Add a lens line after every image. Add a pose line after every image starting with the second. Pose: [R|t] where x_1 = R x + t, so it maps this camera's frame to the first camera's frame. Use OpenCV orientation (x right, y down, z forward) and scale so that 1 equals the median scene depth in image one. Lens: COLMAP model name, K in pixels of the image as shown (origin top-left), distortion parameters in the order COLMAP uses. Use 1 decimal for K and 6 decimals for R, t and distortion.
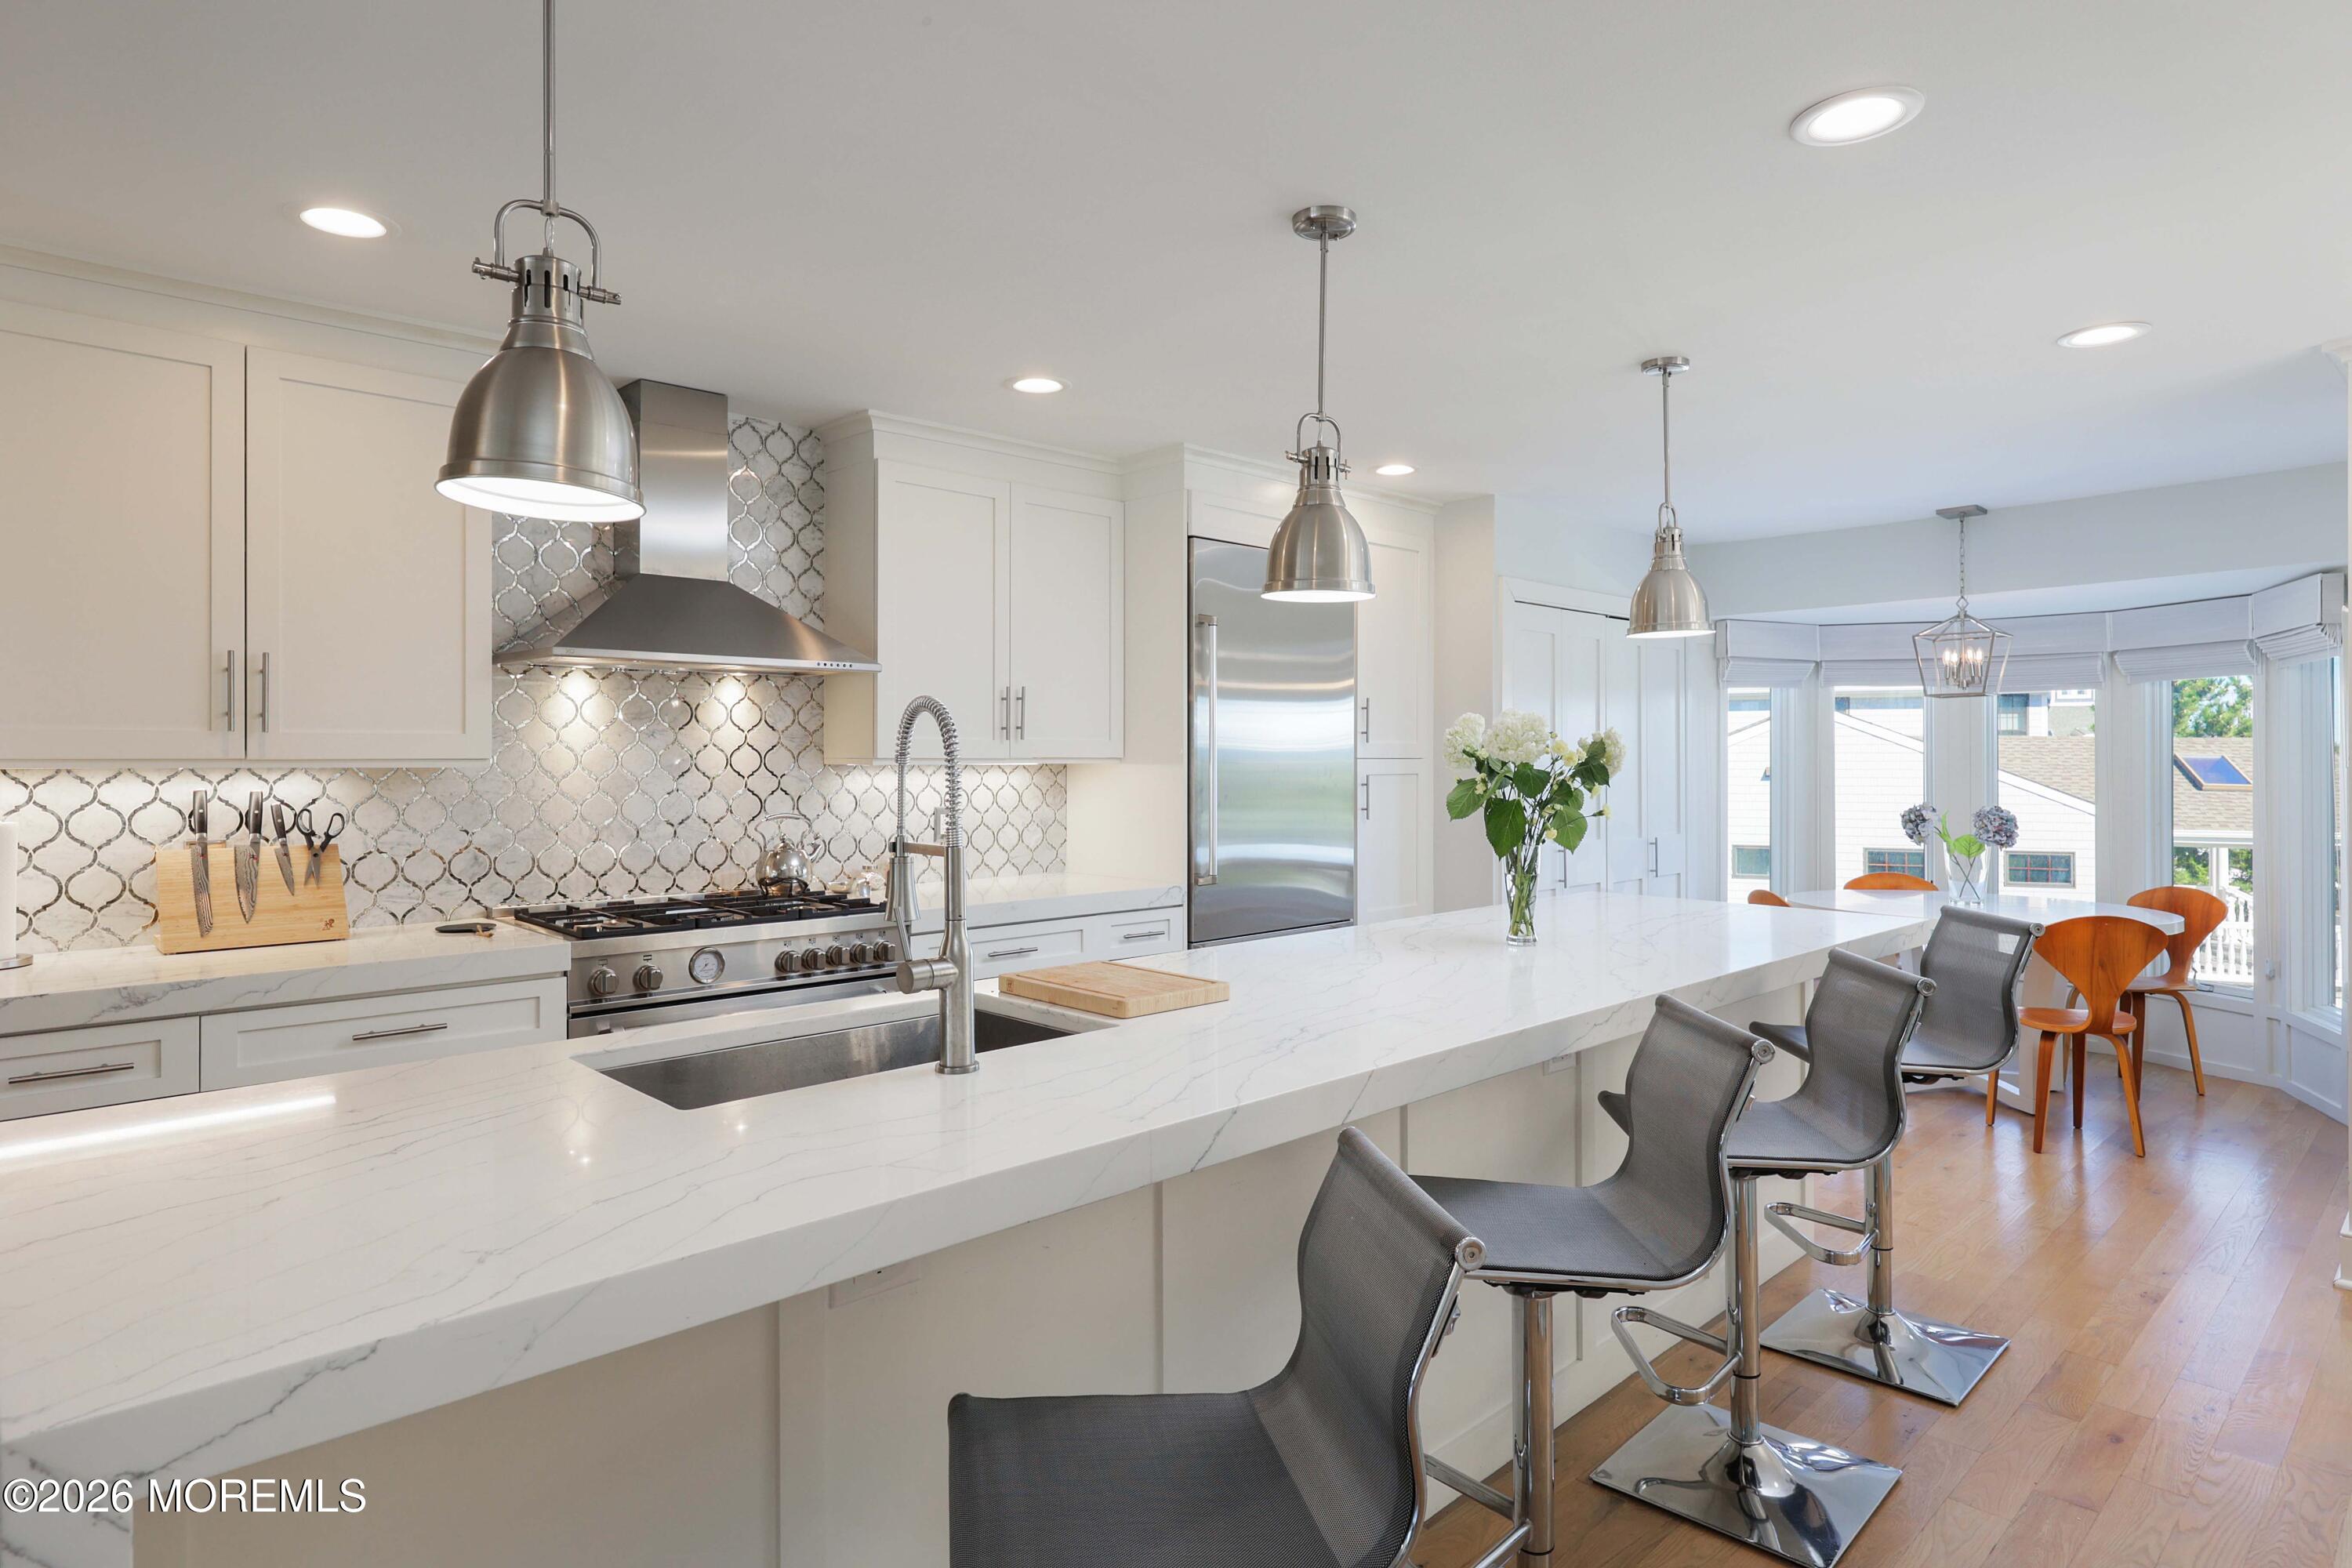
lens RADIAL K [[1272.0, 0, 1176.8], [0, 1272.0, 758.3], [0, 0, 1]] dist [-0.003844, 0.000252]
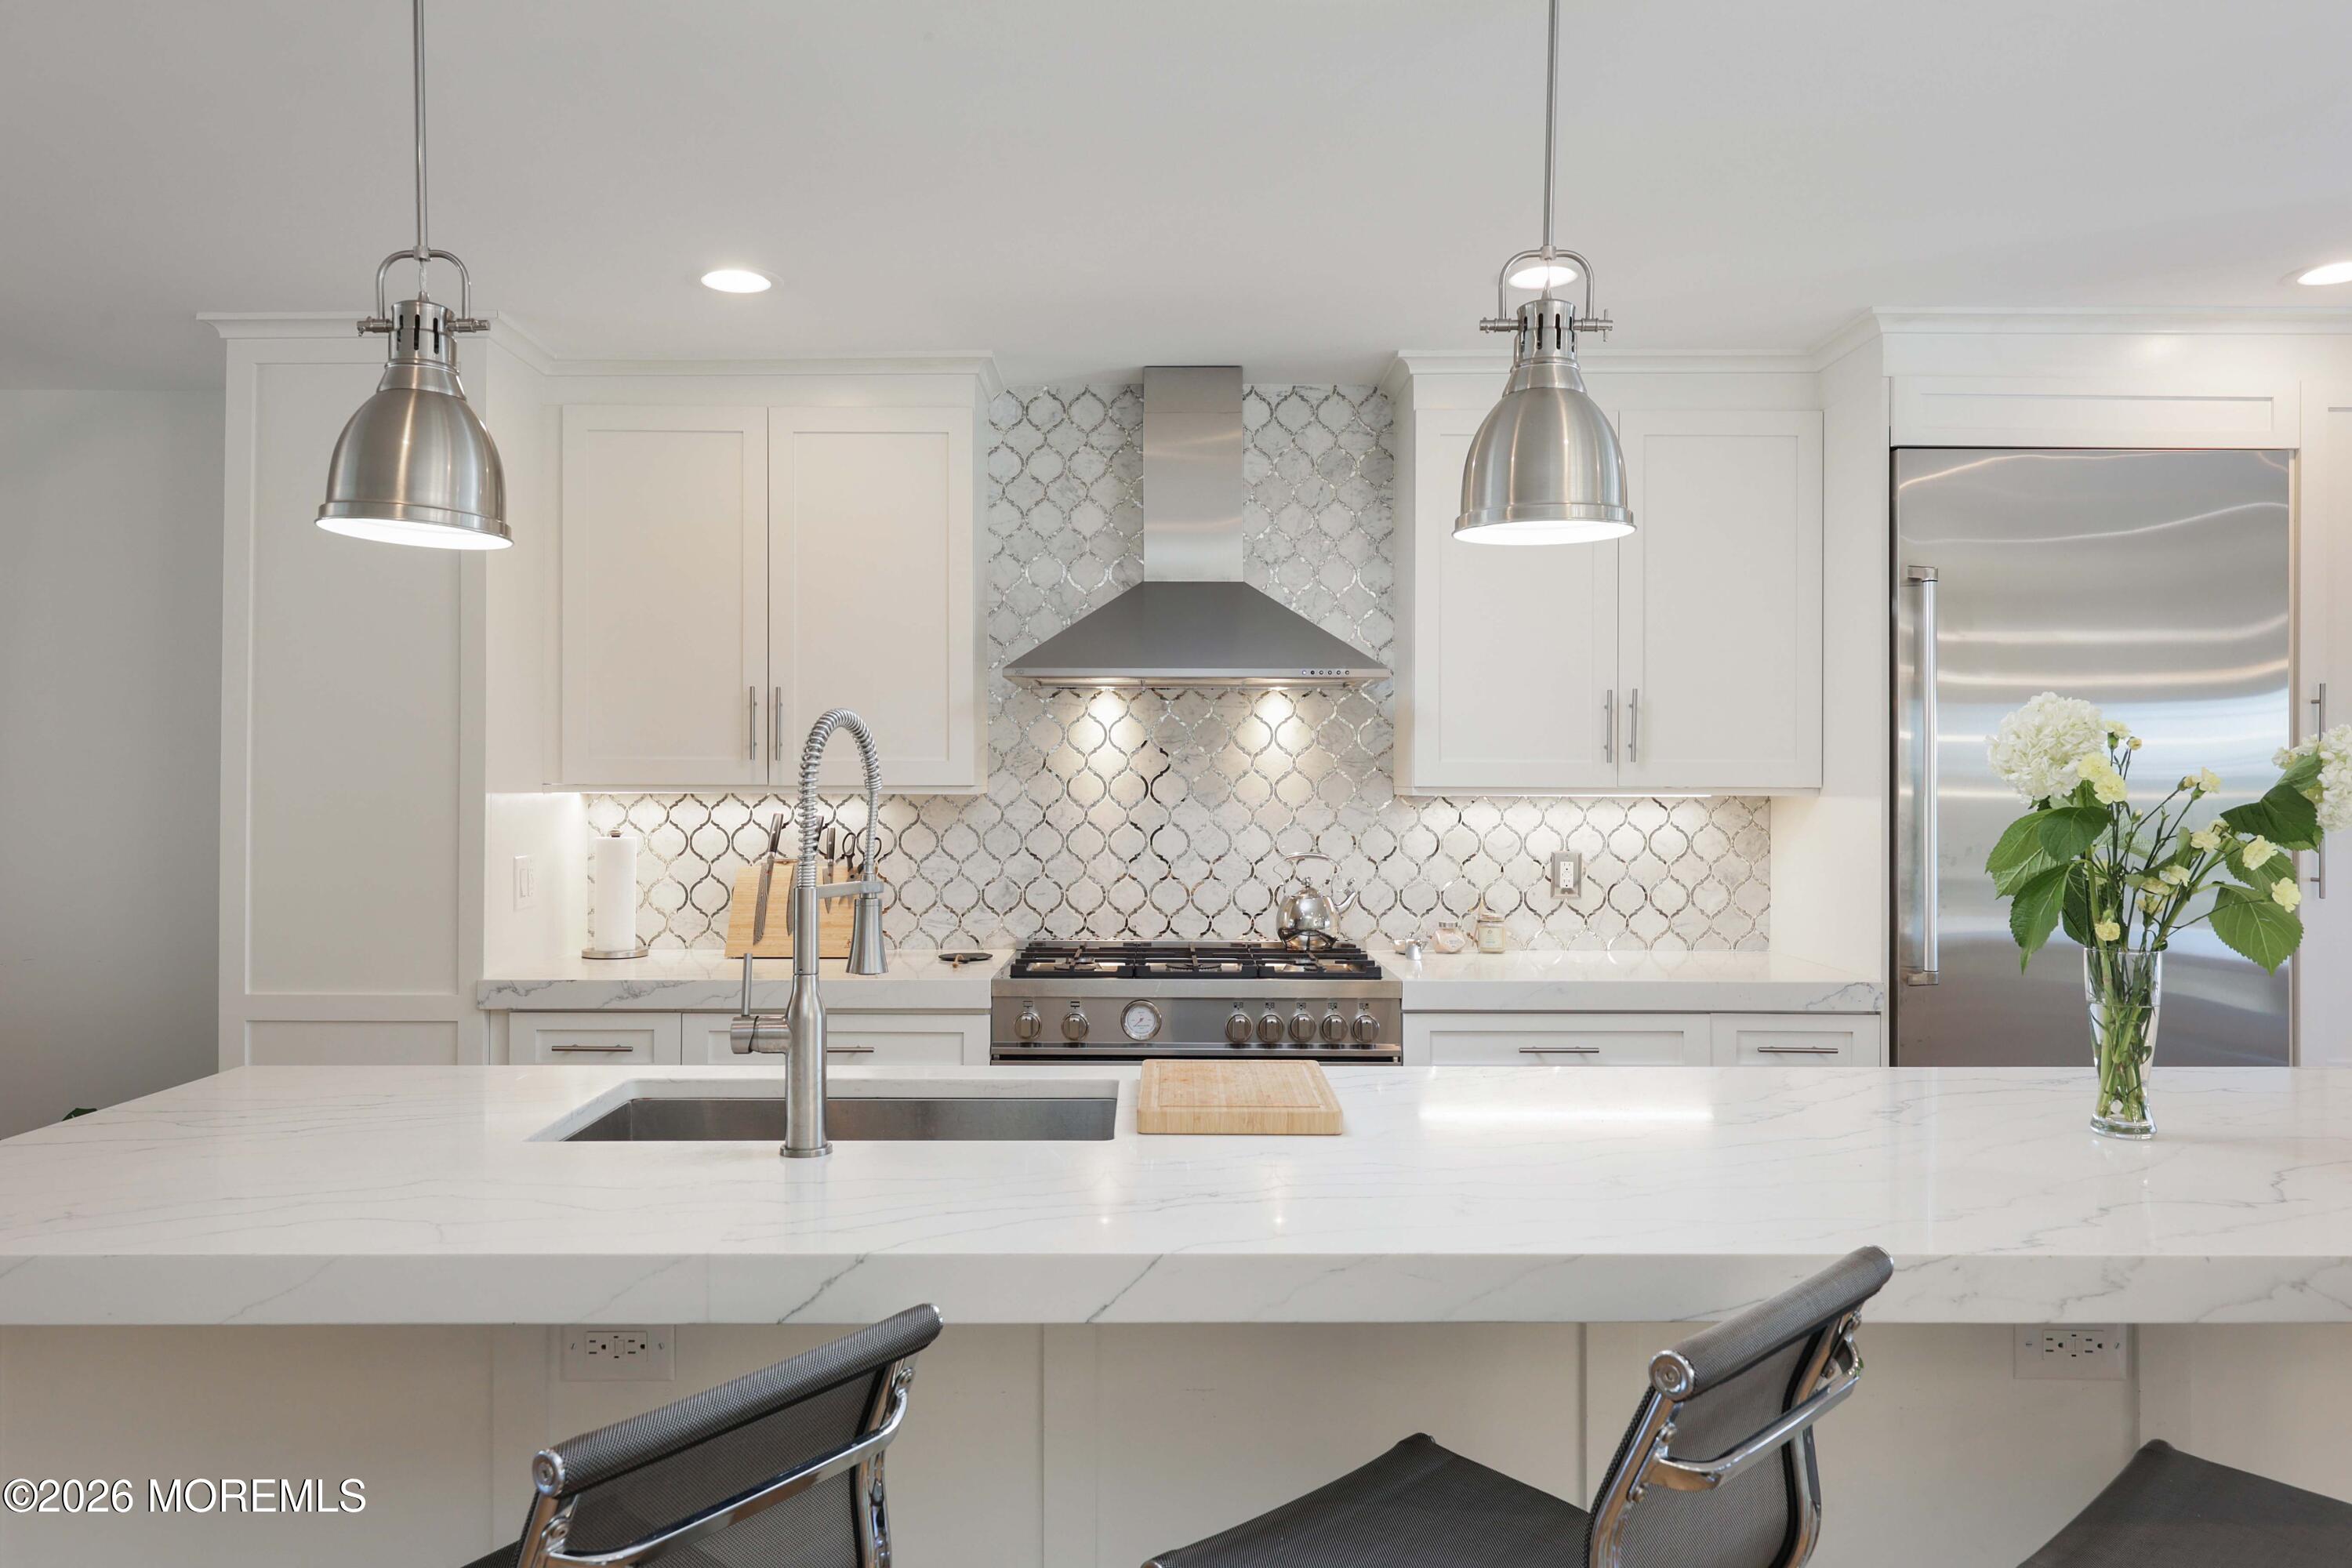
lens RADIAL K [[1552.6, 0, 1176.0], [0, 1552.6, 784.0], [0, 0, 1]] dist [0.003423, 0.003115]
pose [[0.732441, 0.001881, -0.680828, 0.320407], [-0.003831, 0.999992, -0.001359, -0.000015], [0.680820, 0.003604, 0.732442, 0.190130]]
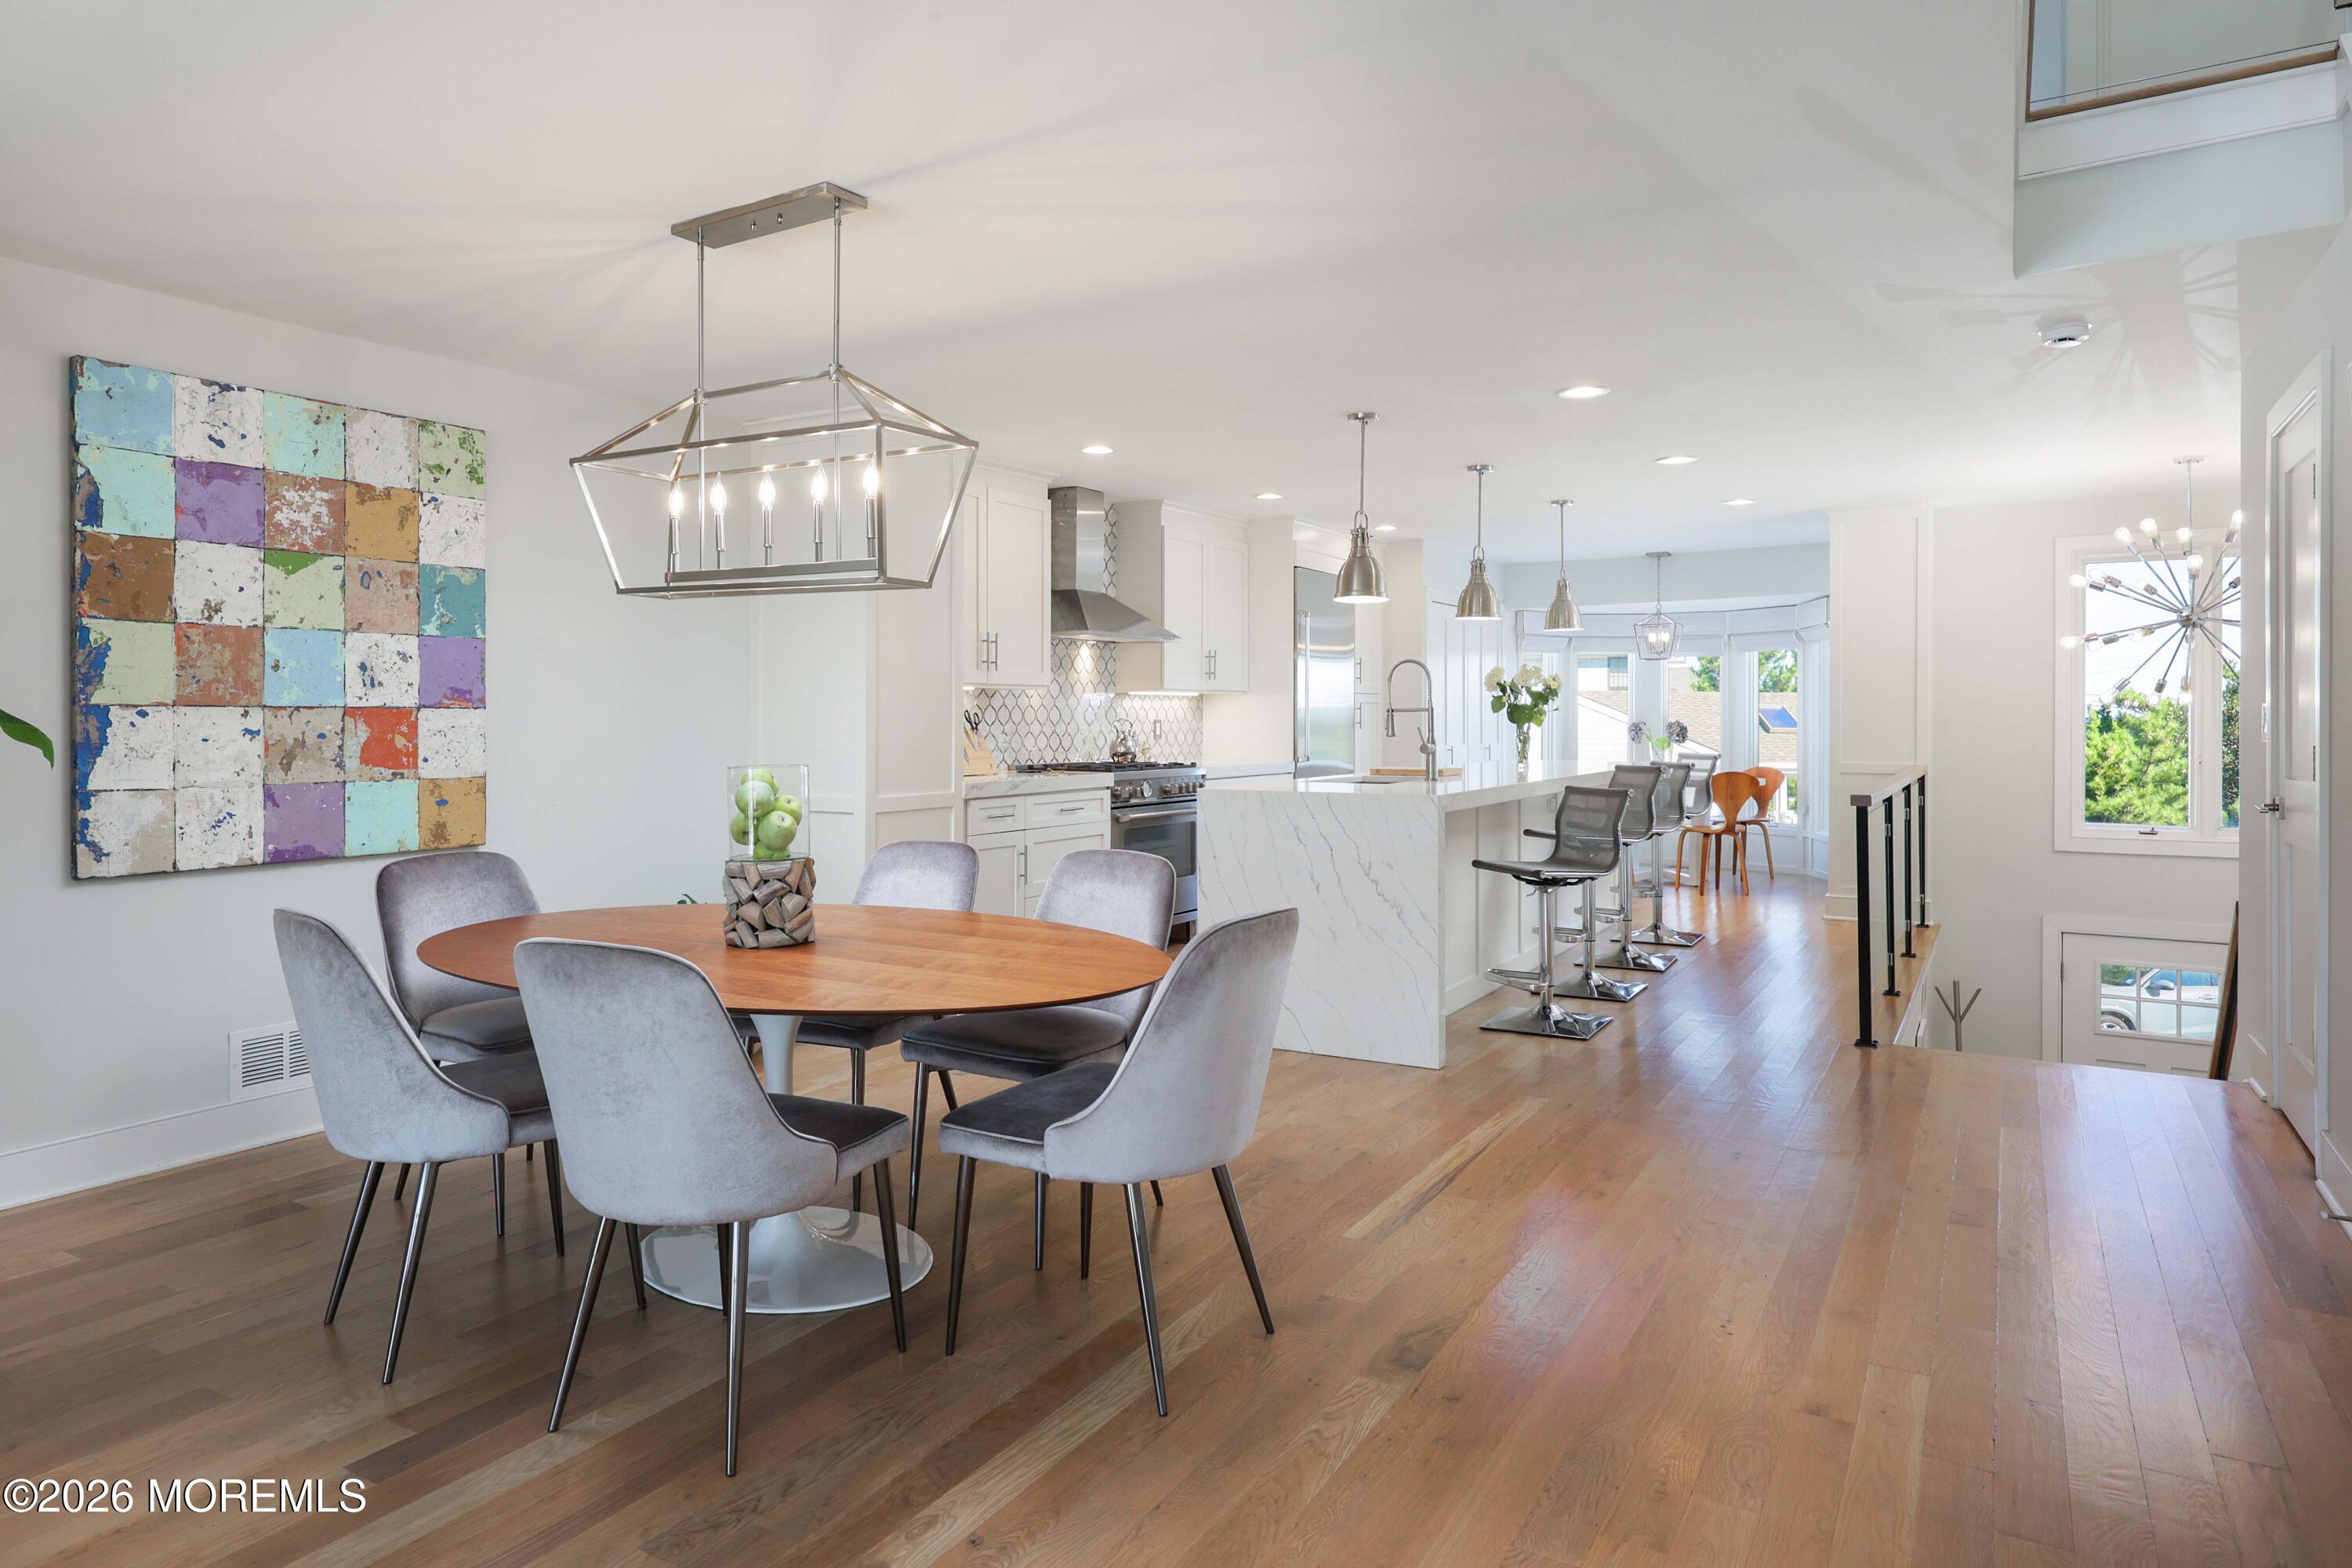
lens RADIAL K [[1377.3, 0, 1179.8], [0, 1377.3, 756.0], [0, 0, 1]] dist [-0.000589, -0.000132]
pose [[0.962080, -0.010516, 0.272565, -0.769221], [0.003227, 0.999625, 0.027179, 0.043888], [-0.272748, -0.025269, 0.961754, -0.936751]]
